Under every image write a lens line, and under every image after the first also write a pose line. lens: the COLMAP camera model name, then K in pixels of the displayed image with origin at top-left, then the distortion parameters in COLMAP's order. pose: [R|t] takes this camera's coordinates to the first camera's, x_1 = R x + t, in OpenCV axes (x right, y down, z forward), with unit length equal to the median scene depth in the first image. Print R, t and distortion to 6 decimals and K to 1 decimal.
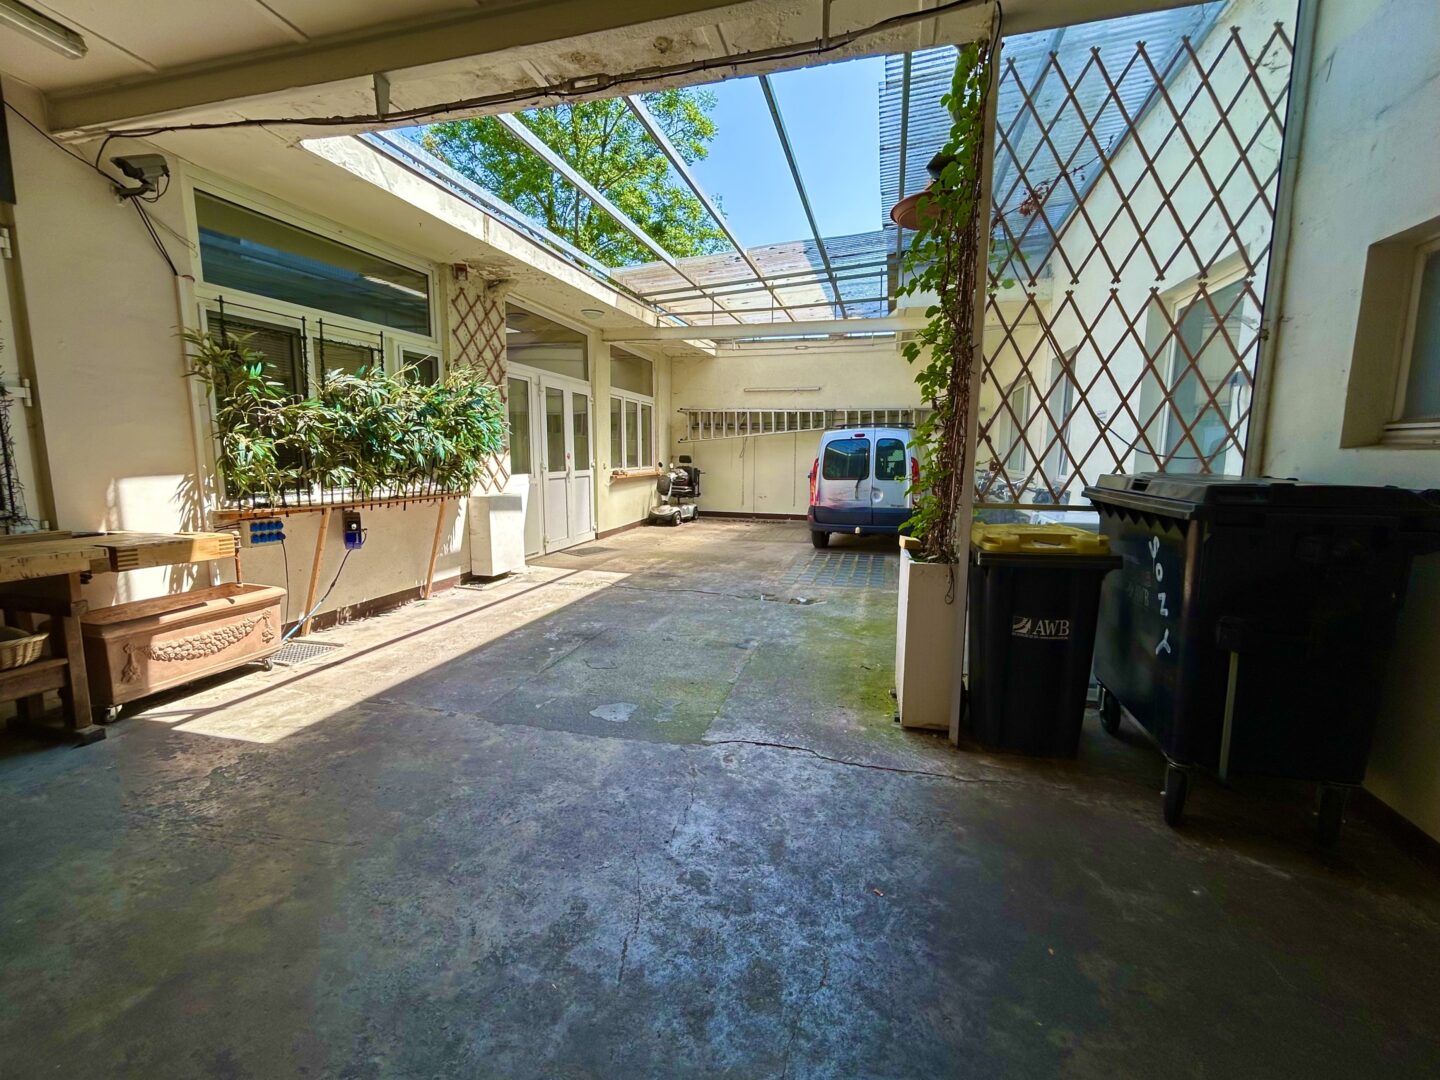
lens RADIAL K [[598.9, 0, 726.2], [0, 598.9, 530.4], [0, 0, 1]] dist [-0.000873, 0.000037]
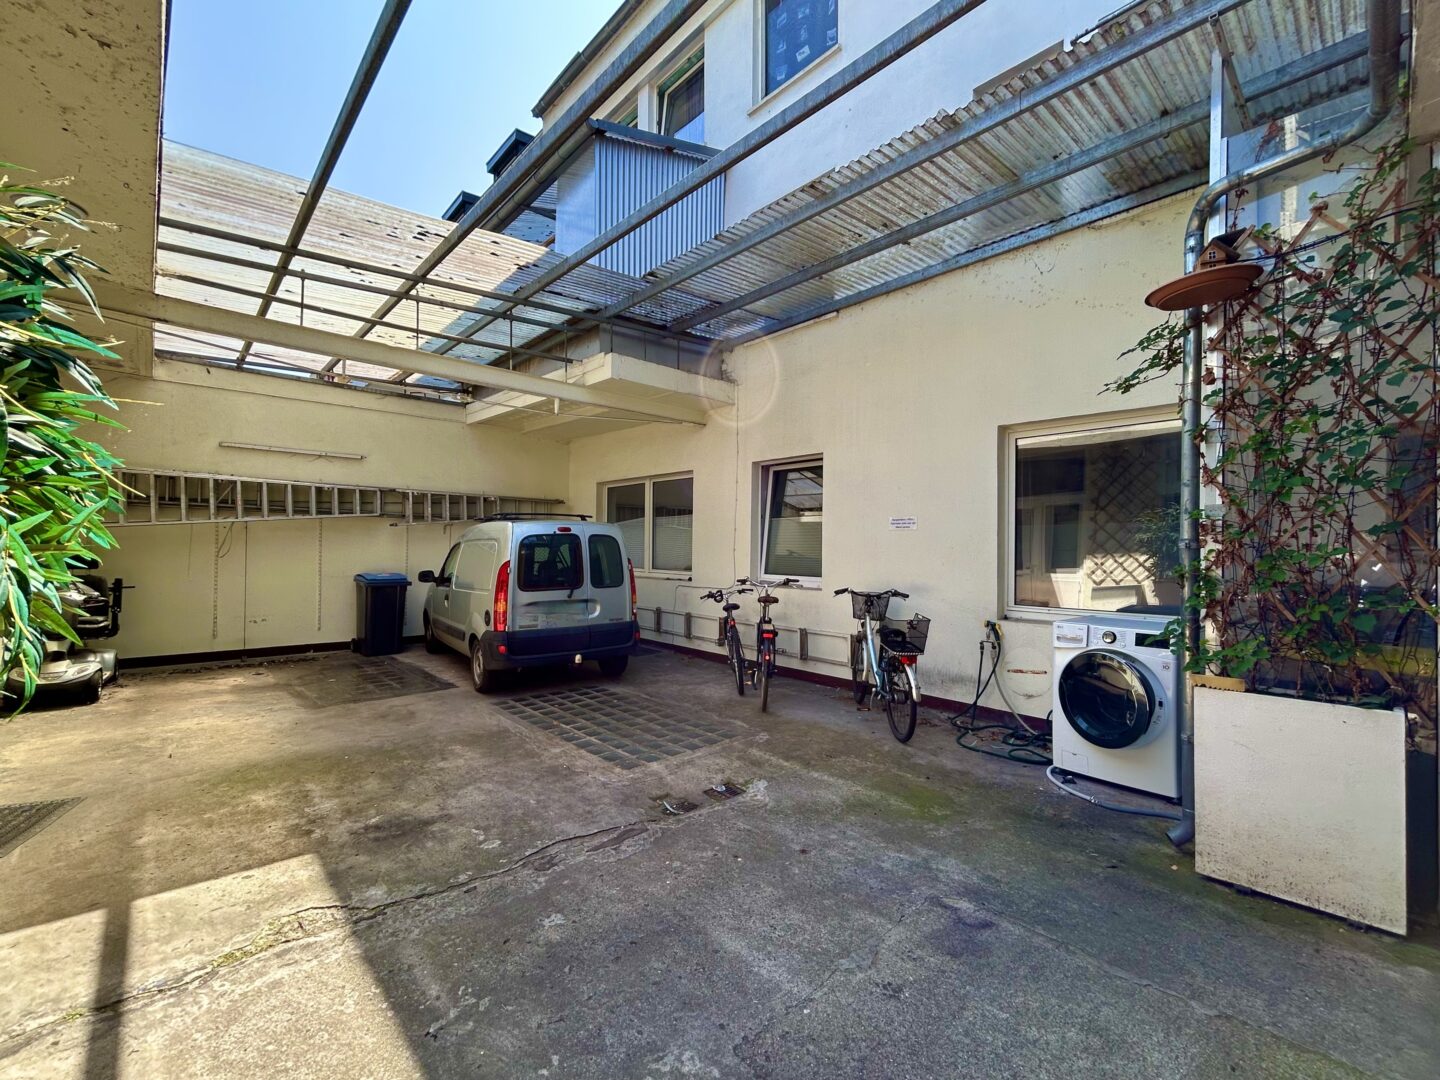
lens RADIAL K [[598.9, 0, 720.9], [0, 598.9, 547.9], [0, 0, 1]] dist [-0.000873, 0.000037]
pose [[0.563939, -0.002324, 0.825813, -0.283680], [0.100364, 0.992776, -0.065743, -0.068157], [-0.819695, 0.119957, 0.560099, 0.430177]]
